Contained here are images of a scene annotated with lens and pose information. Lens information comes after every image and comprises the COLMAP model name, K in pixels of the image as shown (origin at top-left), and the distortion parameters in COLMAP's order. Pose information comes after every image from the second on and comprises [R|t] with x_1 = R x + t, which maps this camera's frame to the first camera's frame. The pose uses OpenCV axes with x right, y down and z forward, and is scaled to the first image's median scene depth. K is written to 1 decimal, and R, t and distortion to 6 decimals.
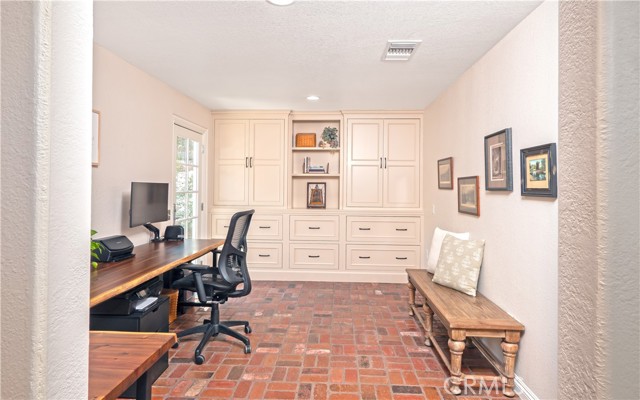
lens RADIAL K [[359.8, 0, 320.4], [0, 359.8, 190.3], [0, 0, 1]] dist [0.000355, 0.000013]
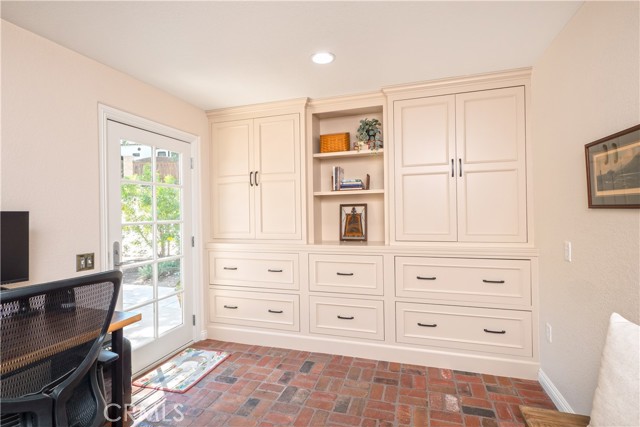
lens RADIAL K [[309.8, 0, 320.0], [0, 309.8, 213.5], [0, 0, 1]] dist [-0.001154, -0.000192]
pose [[0.969049, -0.024122, -0.245686, 0.077393], [0.024236, 0.999703, -0.002563, -0.004183], [0.245675, -0.003471, 0.969346, 0.432340]]
